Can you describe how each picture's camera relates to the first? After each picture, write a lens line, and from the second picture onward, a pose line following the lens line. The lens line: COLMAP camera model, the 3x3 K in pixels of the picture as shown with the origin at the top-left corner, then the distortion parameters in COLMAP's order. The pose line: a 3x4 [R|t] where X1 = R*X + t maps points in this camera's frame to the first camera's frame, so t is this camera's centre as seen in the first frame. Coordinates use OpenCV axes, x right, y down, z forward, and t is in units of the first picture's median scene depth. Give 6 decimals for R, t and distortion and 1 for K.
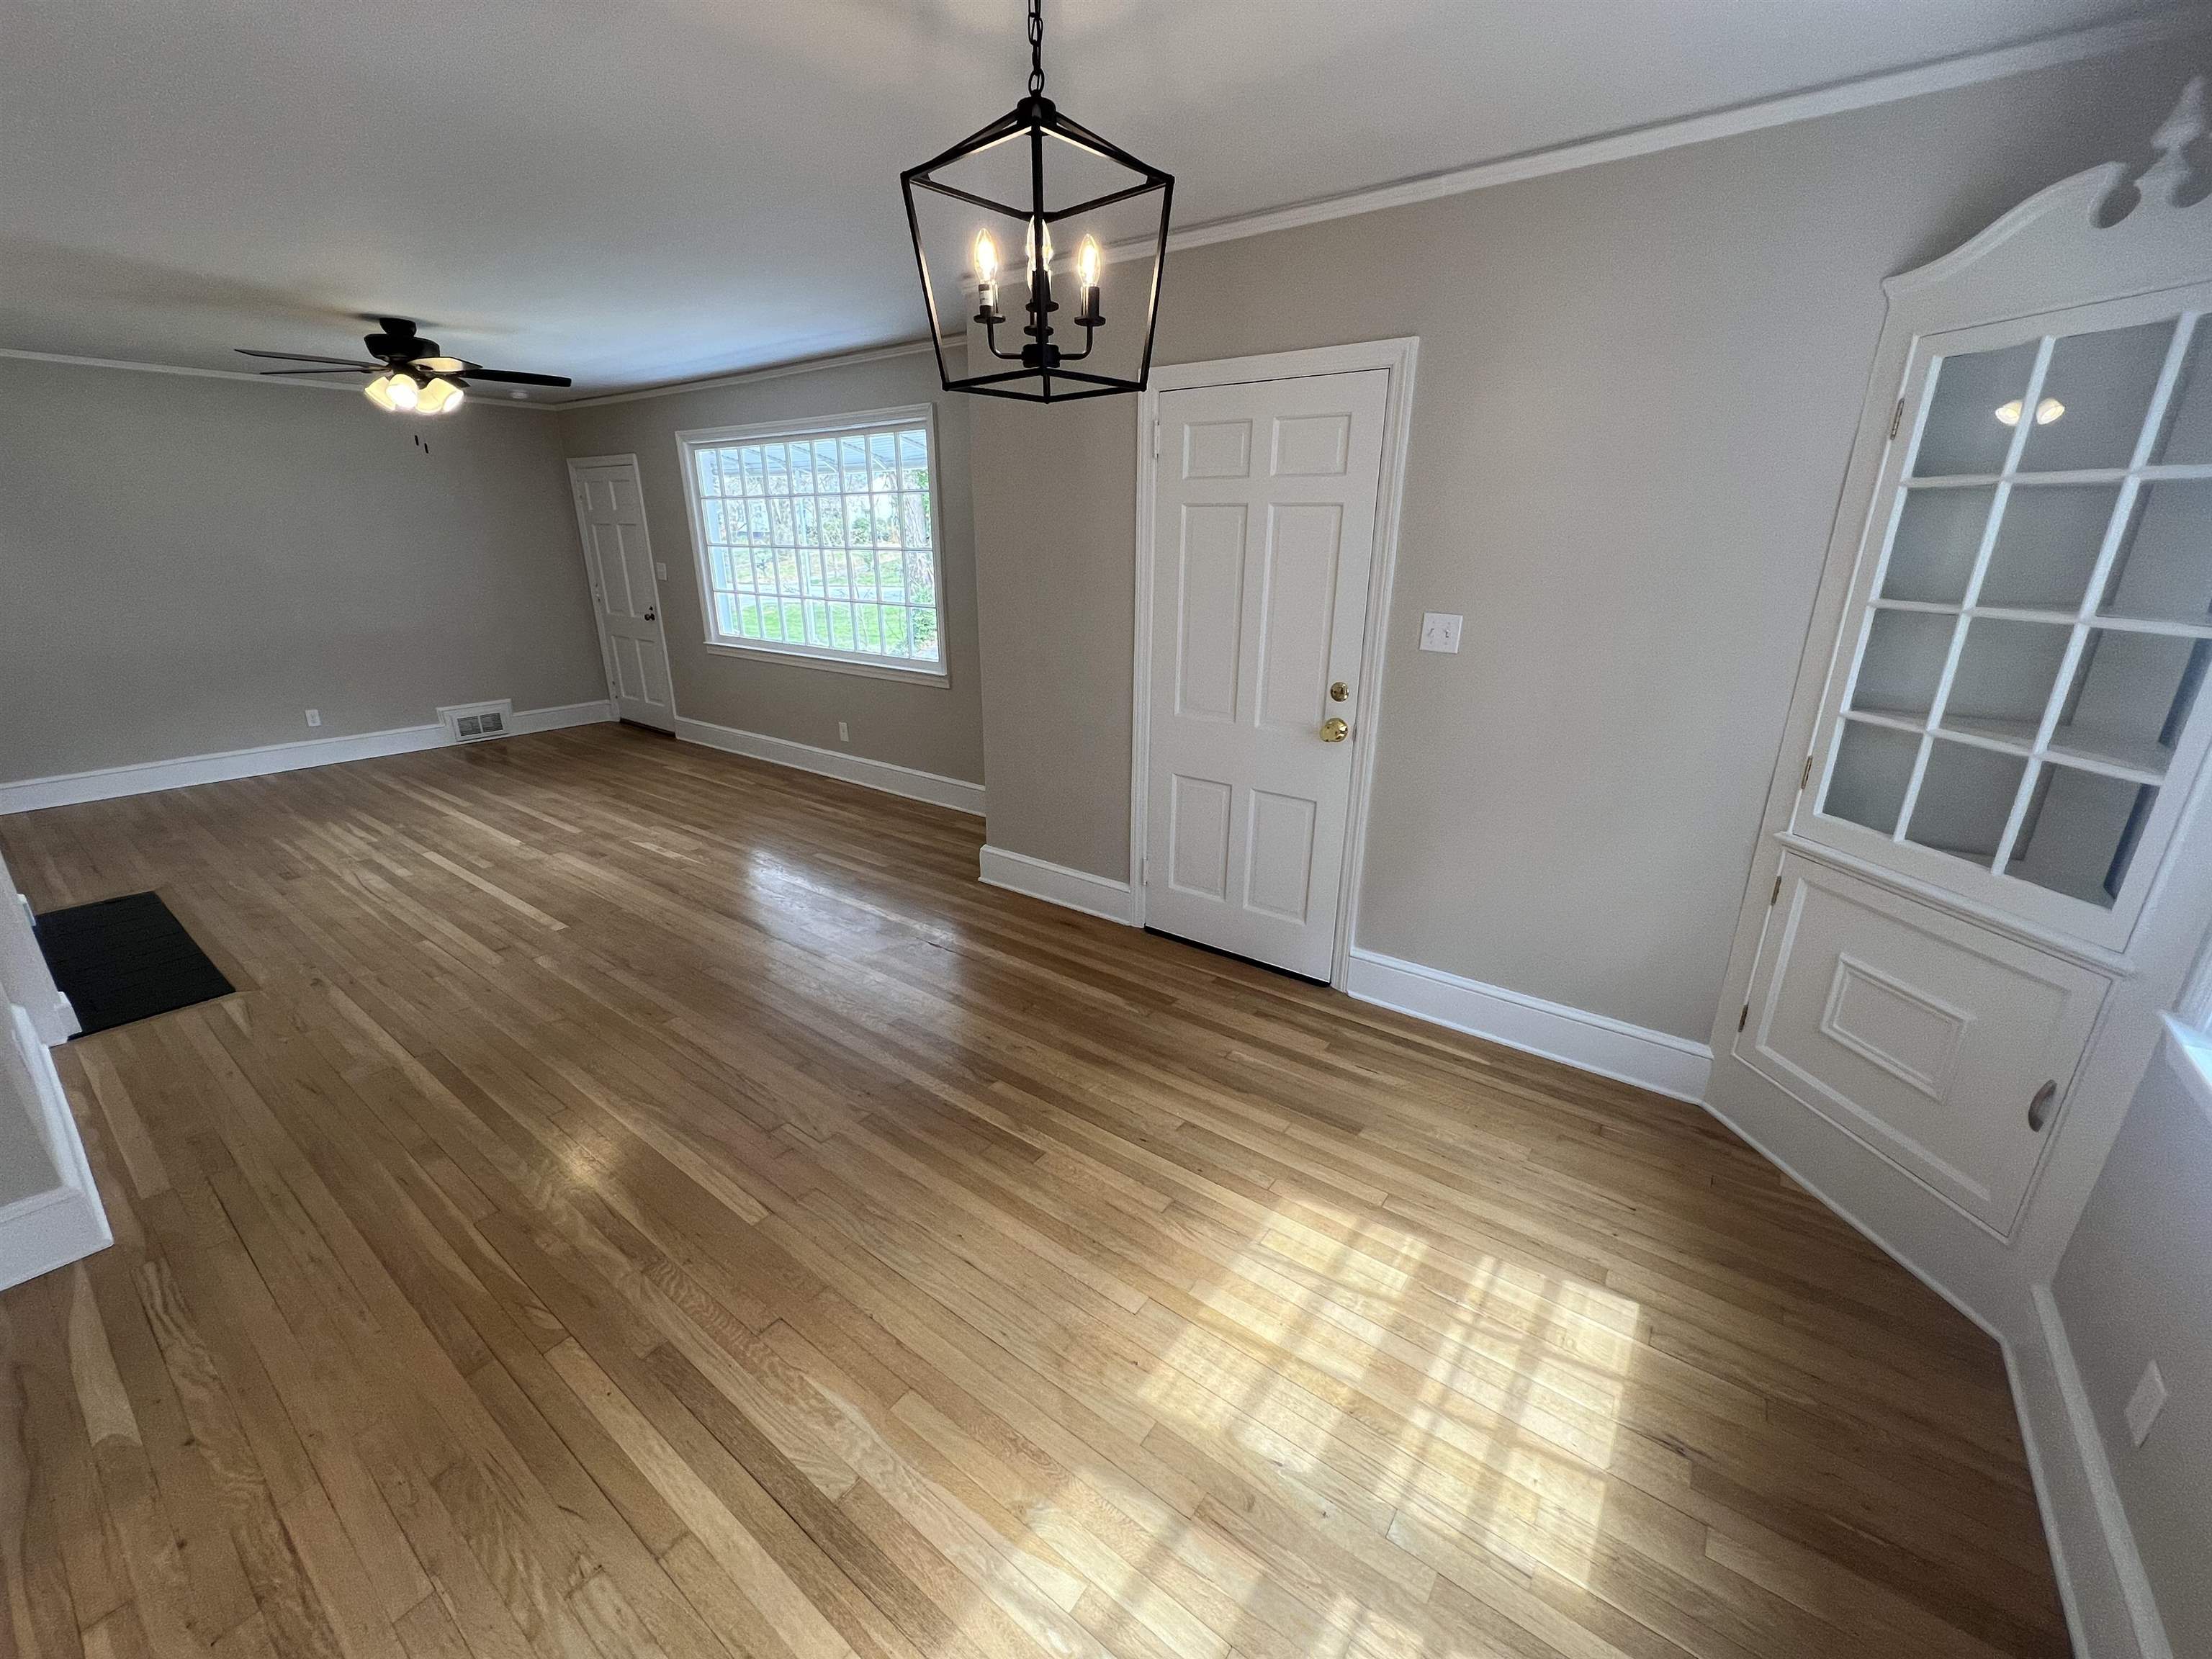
lens RADIAL K [[884.4, 0, 1103.9], [0, 884.4, 830.0], [0, 0, 1]] dist [-0.001572, 0.000915]
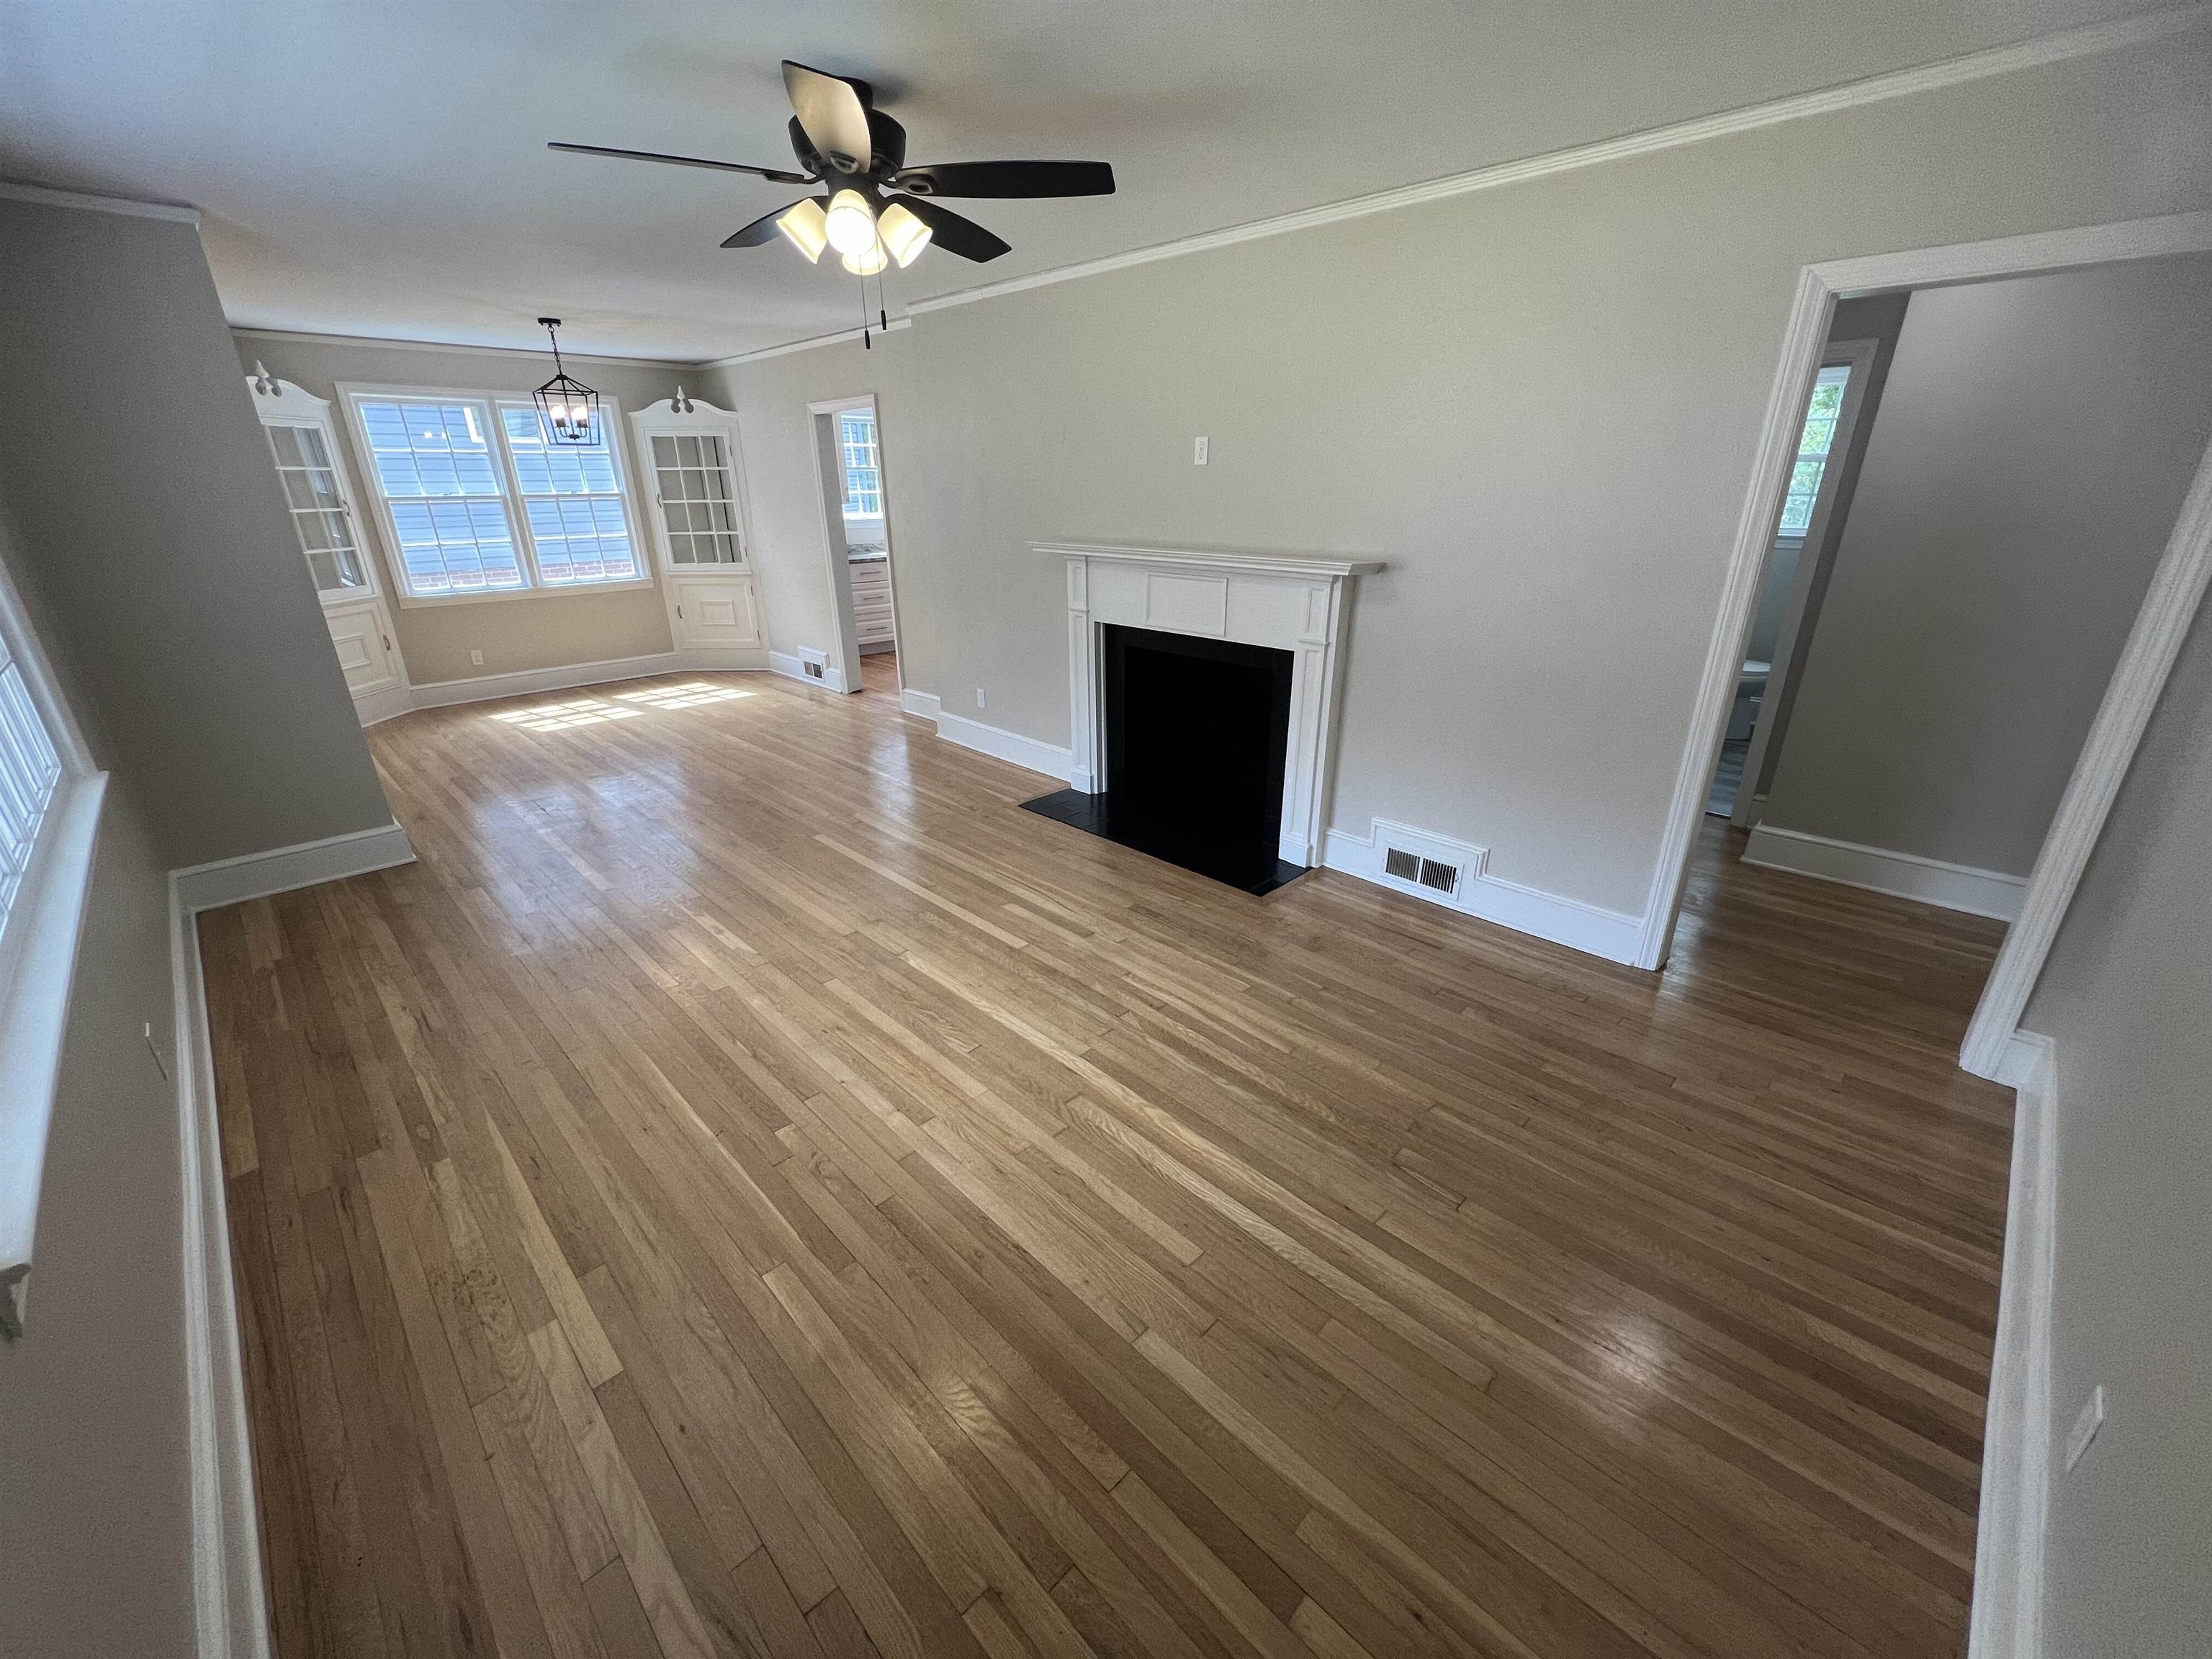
lens RADIAL K [[884.4, 0, 1103.9], [0, 884.4, 830.0], [0, 0, 1]] dist [-0.001572, 0.000915]
pose [[-0.989283, -0.049521, 0.137354, -0.937381], [0.051985, 0.759619, 0.648288, -0.511326], [-0.136440, 0.648481, -0.748904, 1.485339]]
